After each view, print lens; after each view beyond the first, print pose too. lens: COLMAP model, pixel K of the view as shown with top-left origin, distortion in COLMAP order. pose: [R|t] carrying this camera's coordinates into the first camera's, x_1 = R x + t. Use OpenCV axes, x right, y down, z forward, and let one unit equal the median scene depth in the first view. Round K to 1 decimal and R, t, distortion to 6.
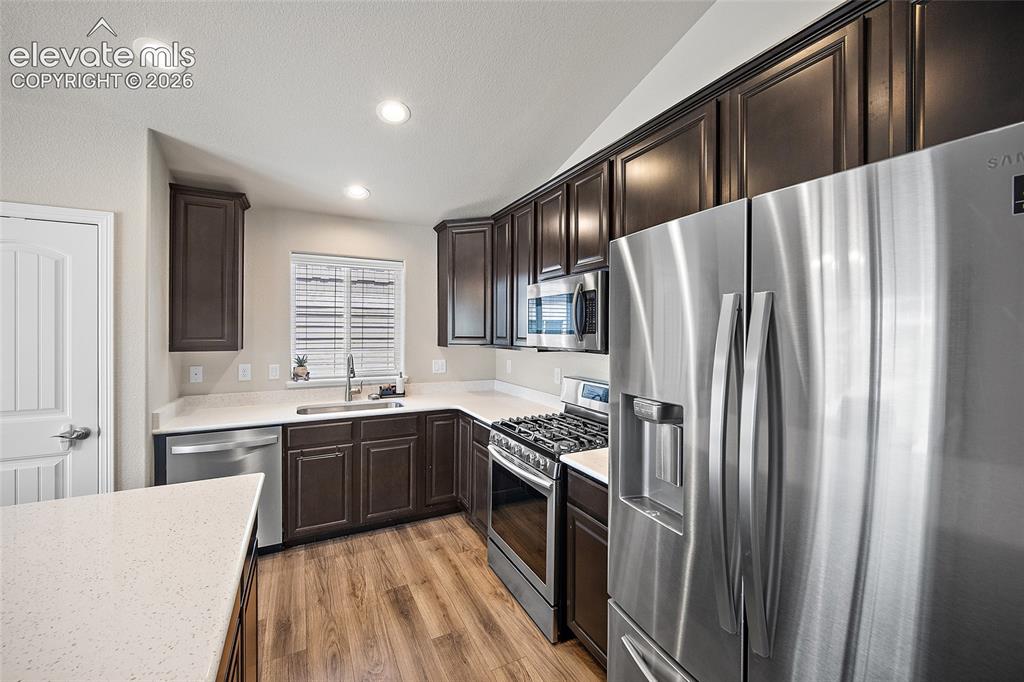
lens RADIAL K [[409.5, 0, 507.3], [0, 409.5, 330.7], [0, 0, 1]] dist [-0.004233, 0.000021]
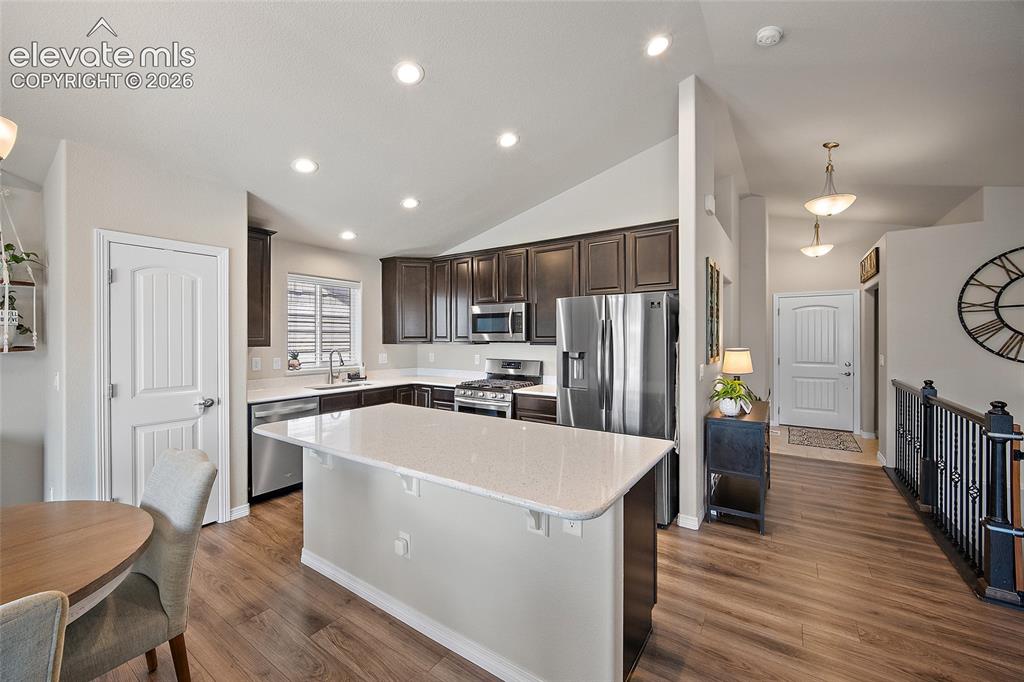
lens RADIAL K [[409.5, 0, 510.7], [0, 409.5, 338.3], [0, 0, 1]] dist [-0.004233, 0.000021]
pose [[0.877397, -0.004481, 0.479743, -0.538425], [0.002706, 0.999987, 0.004391, 0.015584], [-0.479757, -0.002554, 0.877398, -0.513925]]
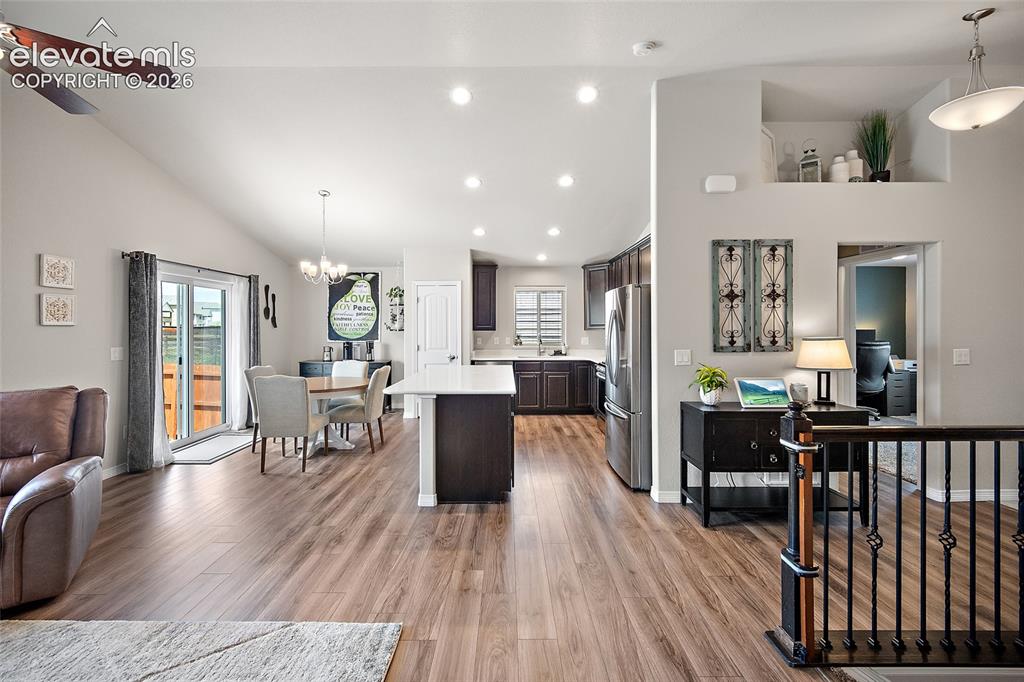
lens RADIAL K [[409.5, 0, 504.5], [0, 409.5, 328.5], [0, 0, 1]] dist [-0.004233, 0.000021]
pose [[0.889711, -0.003401, -0.456512, 0.421858], [0.005349, 0.999981, 0.002976, 0.025561], [0.456493, -0.005090, 0.889712, -0.970906]]
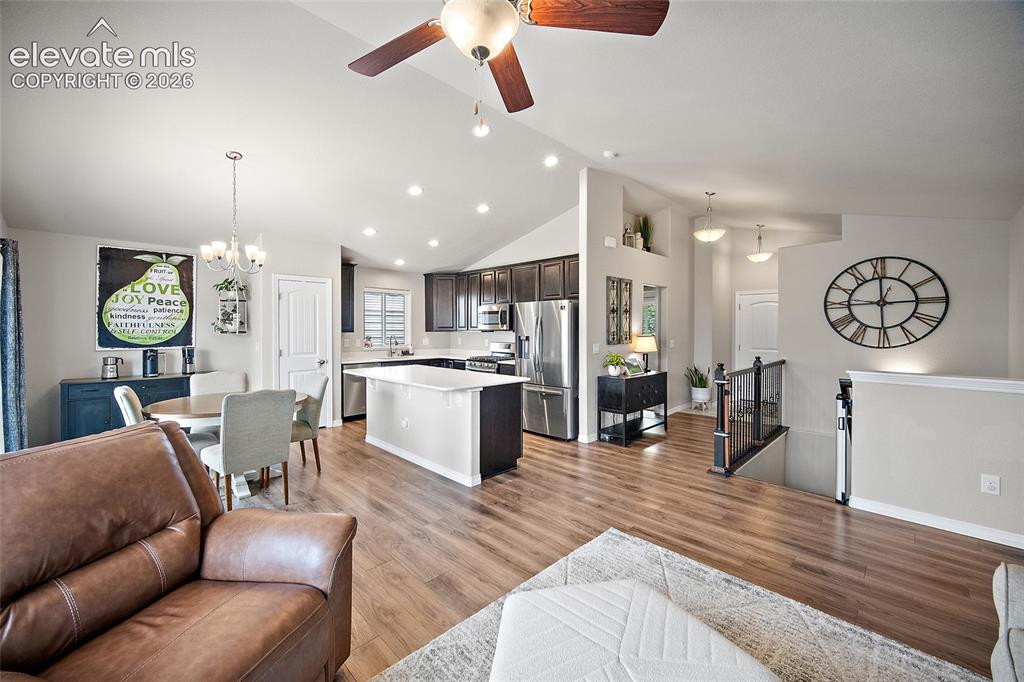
lens RADIAL K [[409.5, 0, 510.2], [0, 409.5, 332.4], [0, 0, 1]] dist [-0.004233, 0.000021]
pose [[0.951612, -0.005254, 0.307257, -0.467885], [0.001589, 0.999925, 0.012176, 0.019216], [-0.307298, -0.011098, 0.951549, -1.288721]]
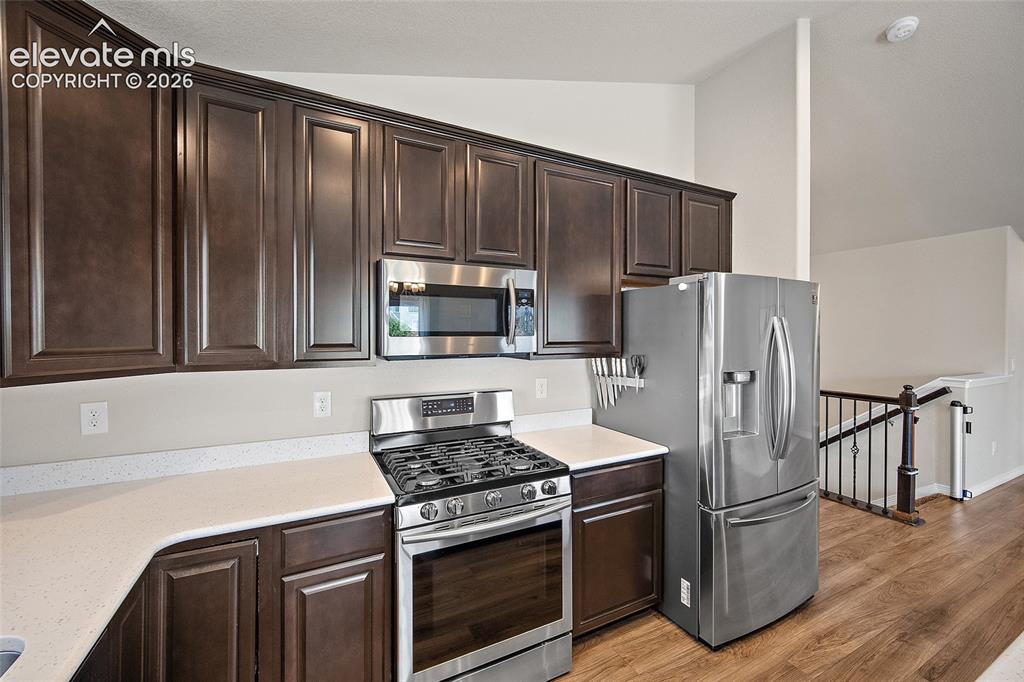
lens RADIAL K [[409.5, 0, 506.0], [0, 409.5, 336.7], [0, 0, 1]] dist [-0.004233, 0.000021]
pose [[0.001869, -0.011073, 0.999937, -0.483850], [-0.001395, 0.999938, 0.011075, -0.000357], [-0.999997, -0.001415, 0.001853, 0.684670]]
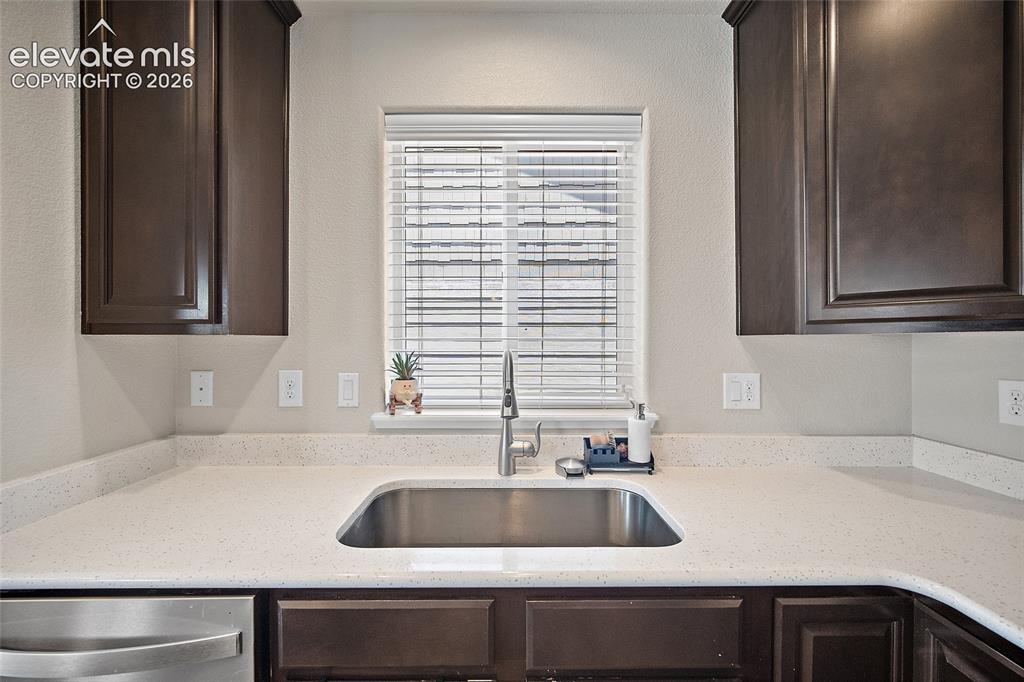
lens RADIAL K [[409.5, 0, 516.2], [0, 409.5, 333.9], [0, 0, 1]] dist [-0.004233, 0.000021]
pose [[0.892624, -0.006891, -0.450749, -0.215106], [0.004933, 0.999973, -0.005520, 0.044707], [0.450775, 0.002703, 0.892634, 0.690248]]
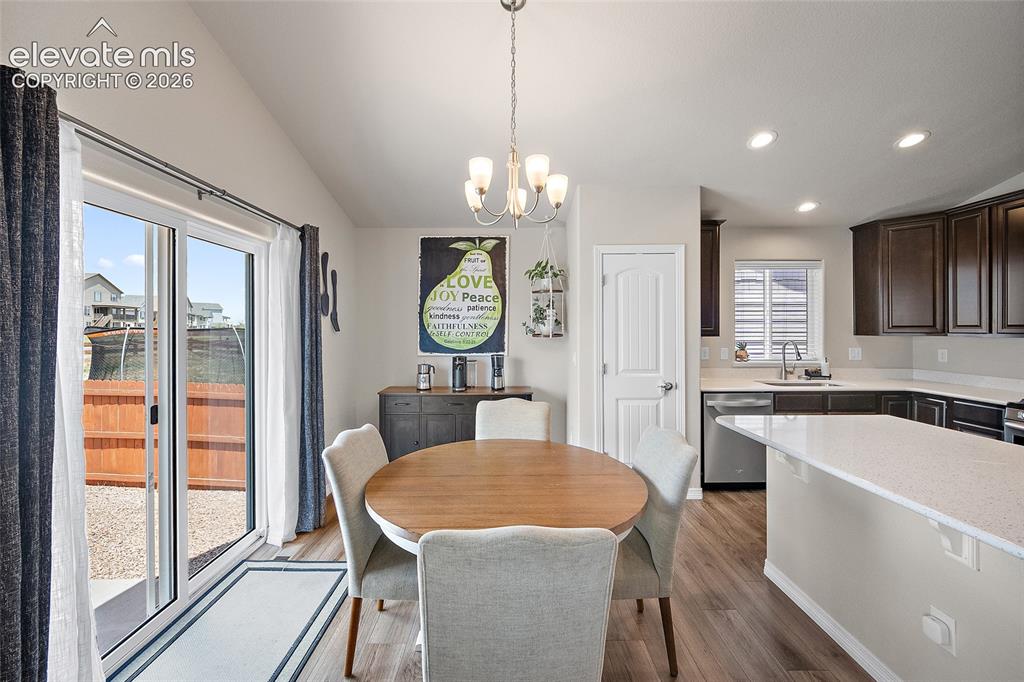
lens RADIAL K [[409.5, 0, 503.6], [0, 409.5, 328.6], [0, 0, 1]] dist [-0.004233, 0.000021]
pose [[0.888742, -0.005437, -0.458375, -0.594034], [0.006233, 0.999981, 0.000223, 0.016018], [0.458365, -0.003055, 0.888759, -0.474453]]
